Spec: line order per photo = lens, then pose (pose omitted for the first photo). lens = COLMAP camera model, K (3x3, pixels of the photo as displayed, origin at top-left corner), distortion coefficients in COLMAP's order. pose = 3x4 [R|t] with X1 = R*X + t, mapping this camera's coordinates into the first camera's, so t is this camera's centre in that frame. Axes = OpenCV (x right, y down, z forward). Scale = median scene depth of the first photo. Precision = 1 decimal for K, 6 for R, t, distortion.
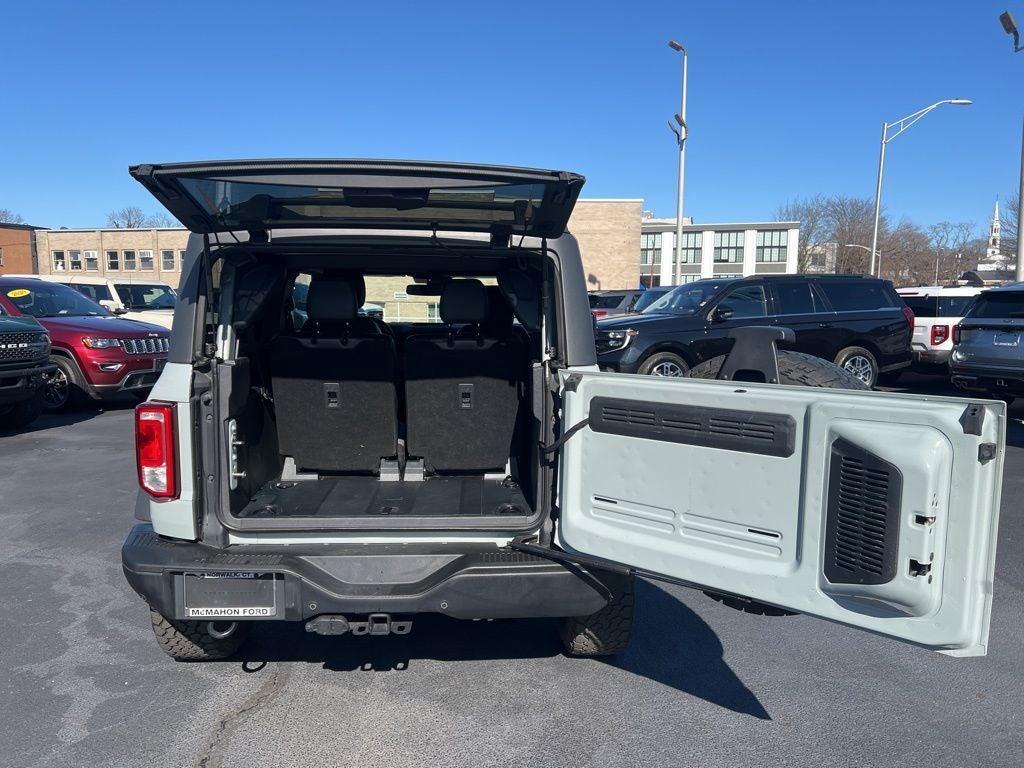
lens RADIAL K [[759.9, 0, 504.2], [0, 759.9, 390.1], [0, 0, 1]] dist [0.067815, -0.069555]
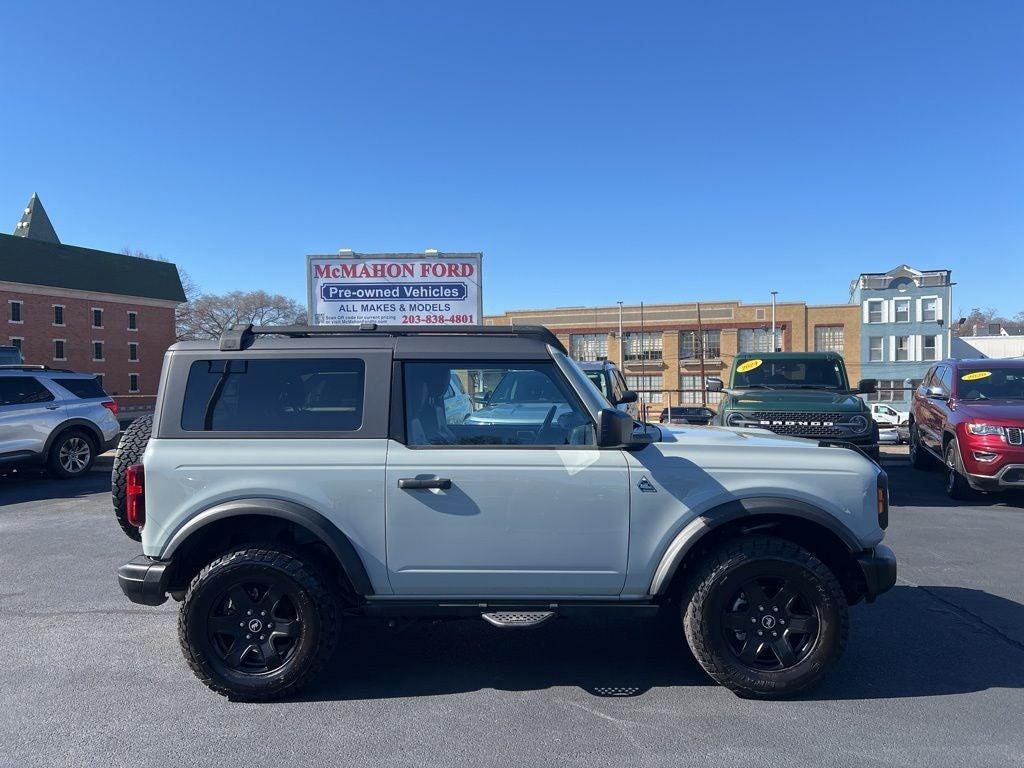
lens RADIAL K [[769.8, 0, 518.6], [0, 769.8, 379.1], [0, 0, 1]] dist [0.074757, -0.083248]
pose [[-0.051959, 0.003194, -0.998644, 0.399391], [-0.112589, 0.993601, 0.009036, -0.060918], [0.992282, 0.112906, -0.051266, 0.440691]]
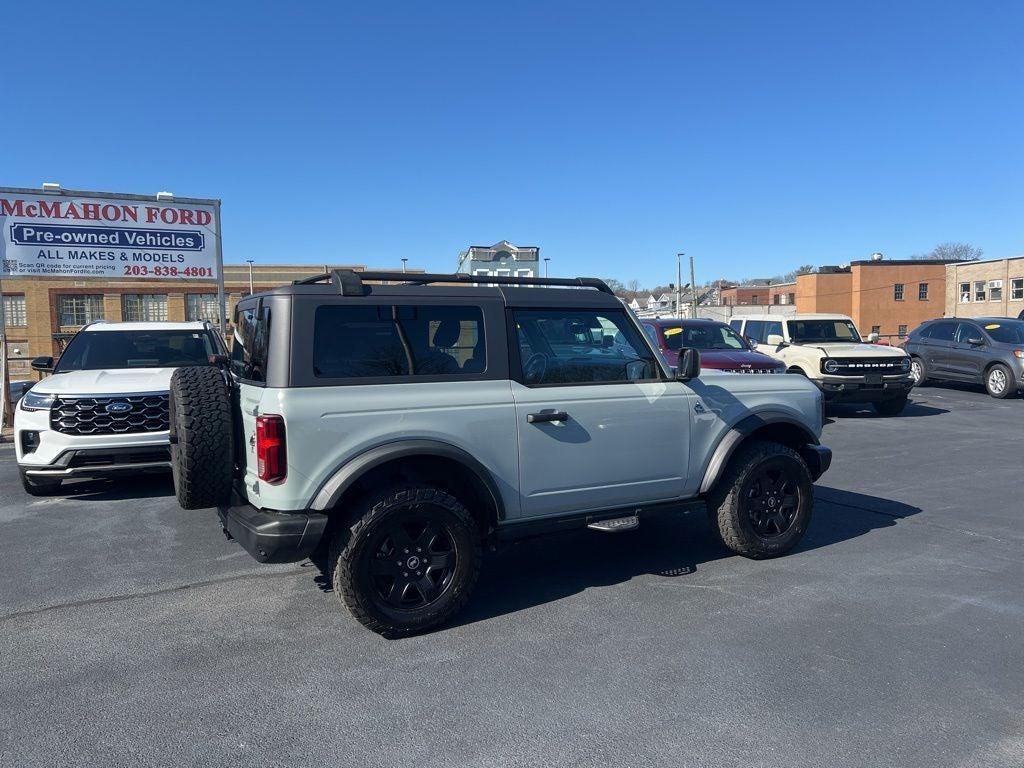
lens RADIAL K [[760.1, 0, 522.8], [0, 760.1, 379.4], [0, 0, 1]] dist [0.093236, -0.116615]
pose [[0.450349, 0.043464, -0.891794, 0.392234], [-0.090934, 0.995853, 0.002615, -0.023494], [0.888210, 0.079917, 0.452434, 0.187084]]
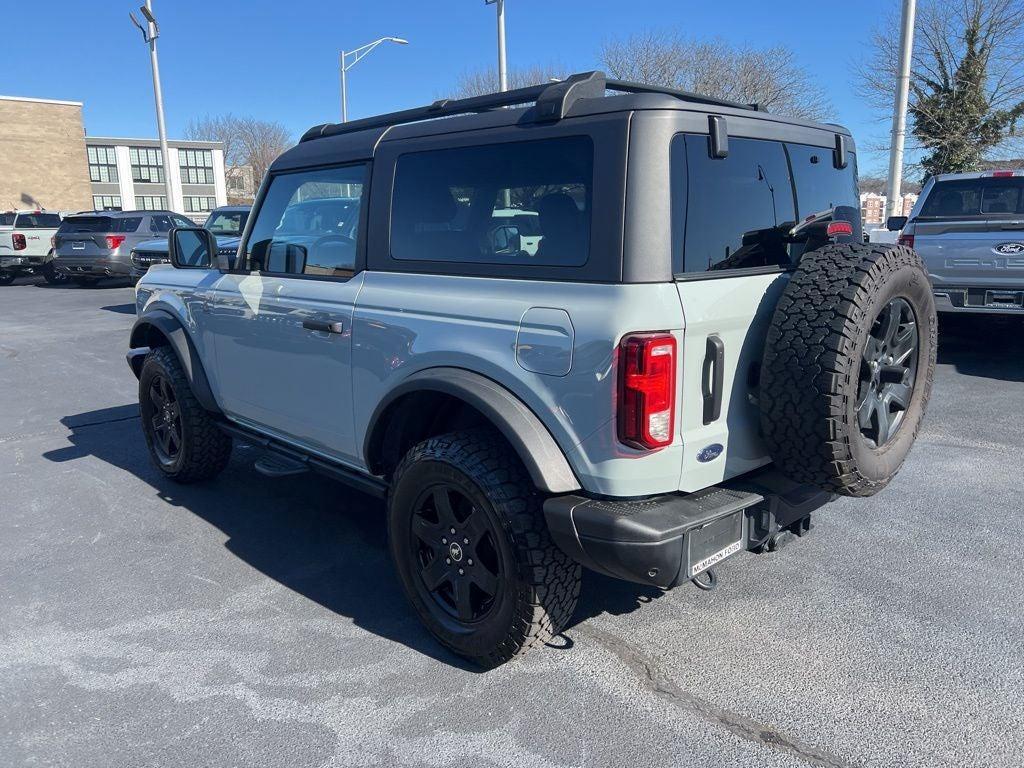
lens RADIAL K [[761.6, 0, 520.0], [0, 761.6, 386.9], [0, 0, 1]] dist [0.061916, -0.065645]
pose [[0.736772, -0.153524, 0.658481, -0.260059], [0.092802, 0.987625, 0.126428, -0.009944], [-0.669742, -0.032040, 0.741902, 0.119559]]
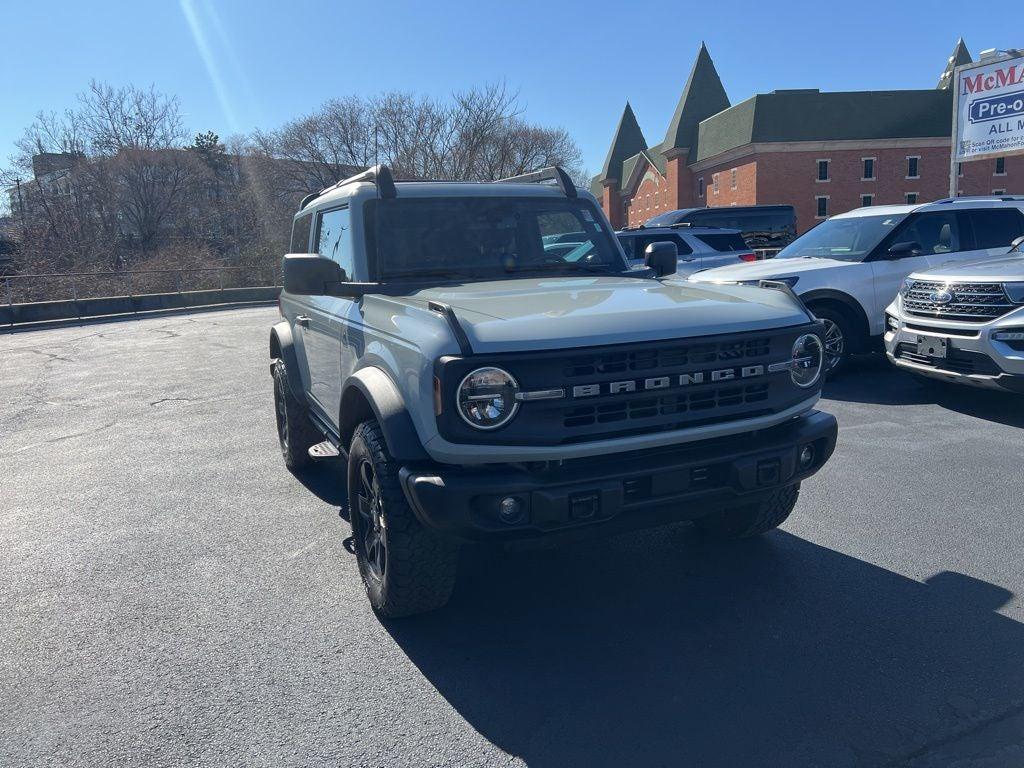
lens RADIAL K [[769.8, 0, 518.6], [0, 769.8, 379.1], [0, 0, 1]] dist [0.074757, -0.083248]
pose [[-0.921745, 0.092493, -0.376605, 0.092511], [-0.013769, 0.962722, 0.270141, -0.088255], [0.387552, 0.254186, -0.886111, 0.808493]]
